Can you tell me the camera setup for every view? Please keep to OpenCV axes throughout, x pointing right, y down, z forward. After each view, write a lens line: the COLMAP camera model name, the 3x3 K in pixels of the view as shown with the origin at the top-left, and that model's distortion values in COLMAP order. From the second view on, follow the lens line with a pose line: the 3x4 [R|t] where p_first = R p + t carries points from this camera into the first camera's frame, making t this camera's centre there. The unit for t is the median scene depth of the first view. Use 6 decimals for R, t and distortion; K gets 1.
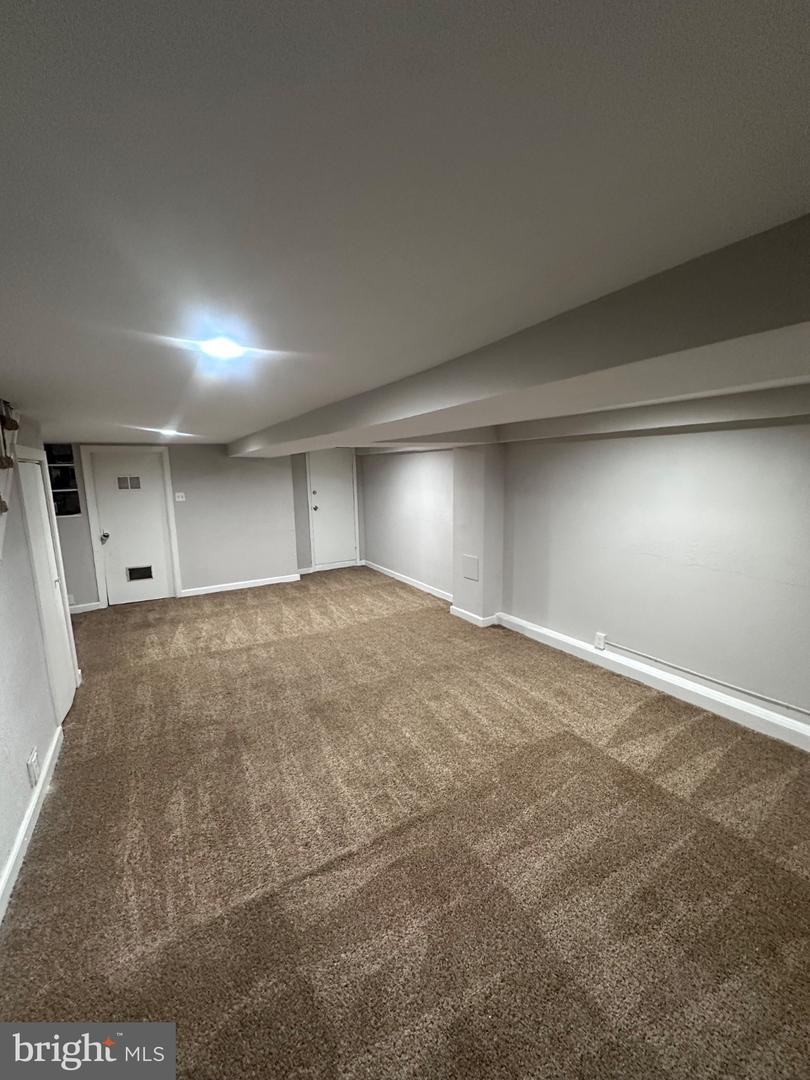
lens RADIAL K [[432.3, 0, 407.8], [0, 432.3, 542.0], [0, 0, 1]] dist [-0.002537, 0.000050]
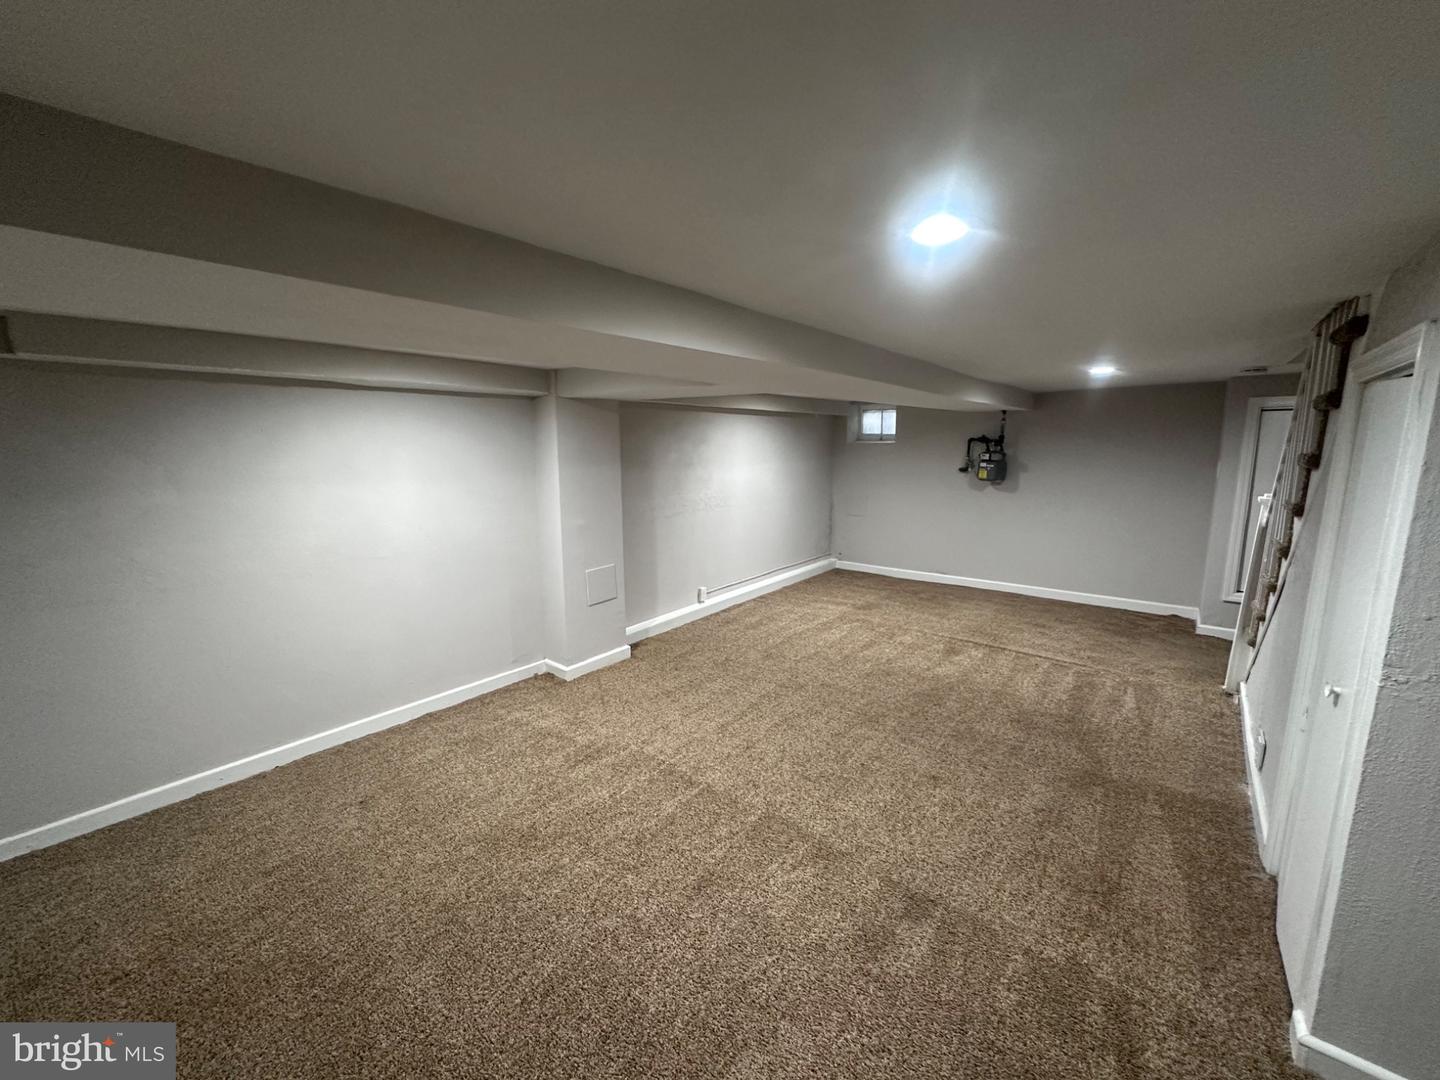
lens RADIAL K [[576.3, 0, 723.1], [0, 576.3, 538.1], [0, 0, 1]] dist [-0.002537, 0.000050]
pose [[-0.347394, -0.150733, 0.925525, -0.979483], [0.147792, 0.965859, 0.212775, -0.234317], [-0.926000, 0.210702, -0.313256, 1.448058]]
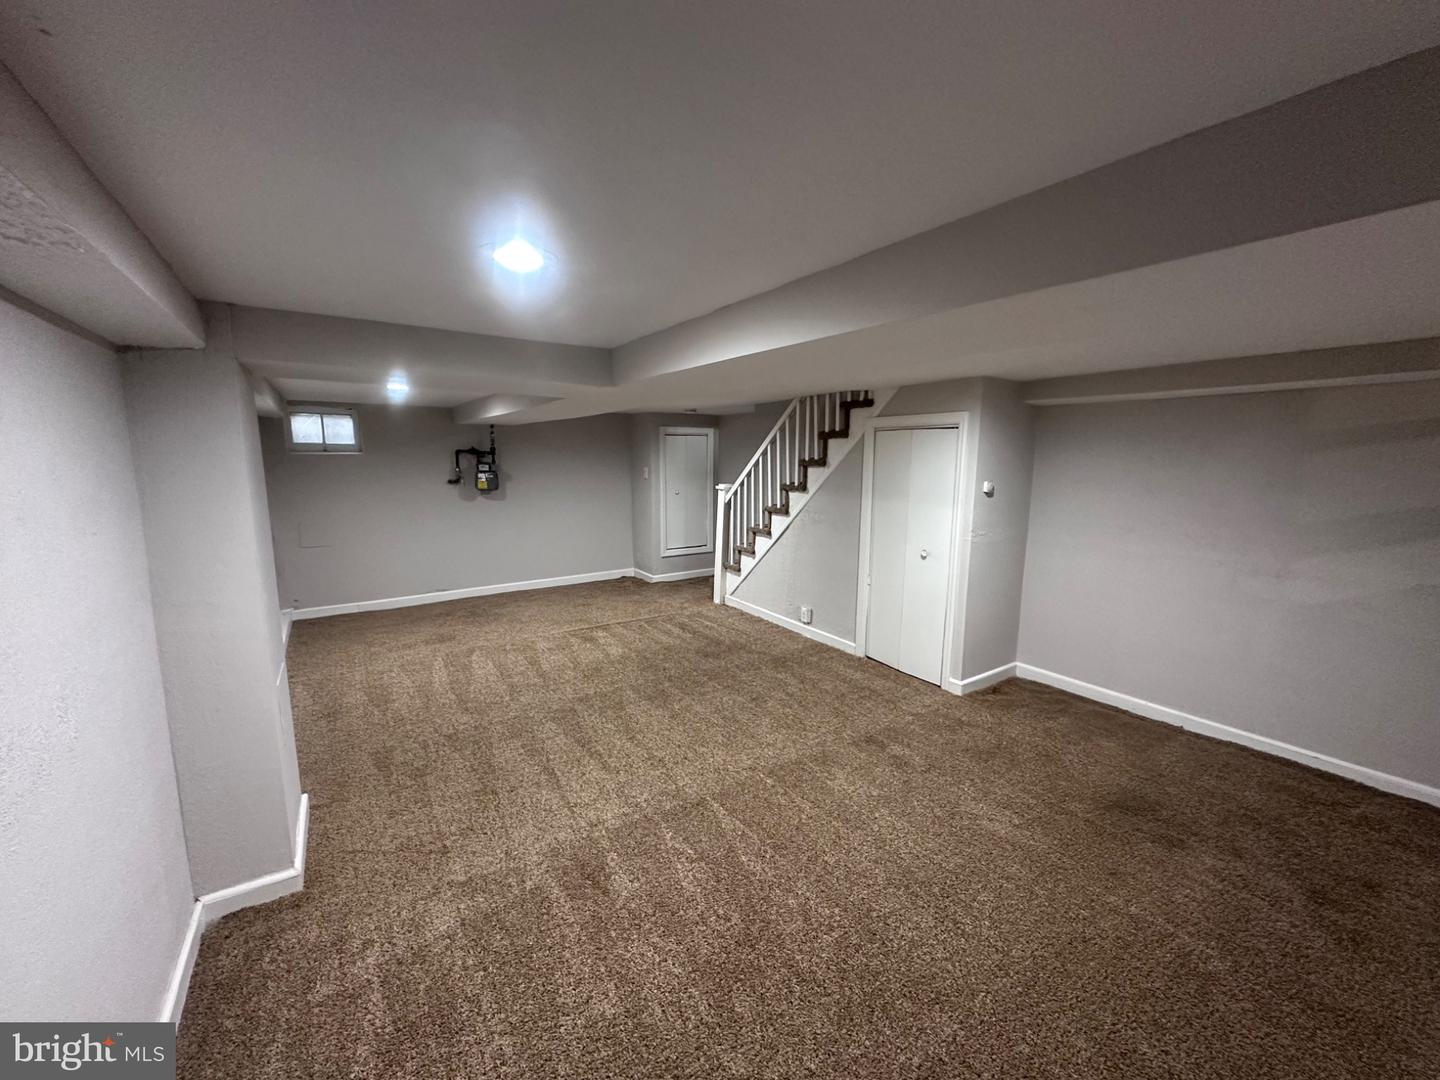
lens RADIAL K [[576.3, 0, 721.0], [0, 576.3, 540.8], [0, 0, 1]] dist [-0.002537, 0.000050]
pose [[-0.998257, 0.010314, -0.058110, -0.268404], [-0.007366, 0.955142, 0.296057, -0.304088], [0.058556, 0.295969, -0.953401, 1.936815]]
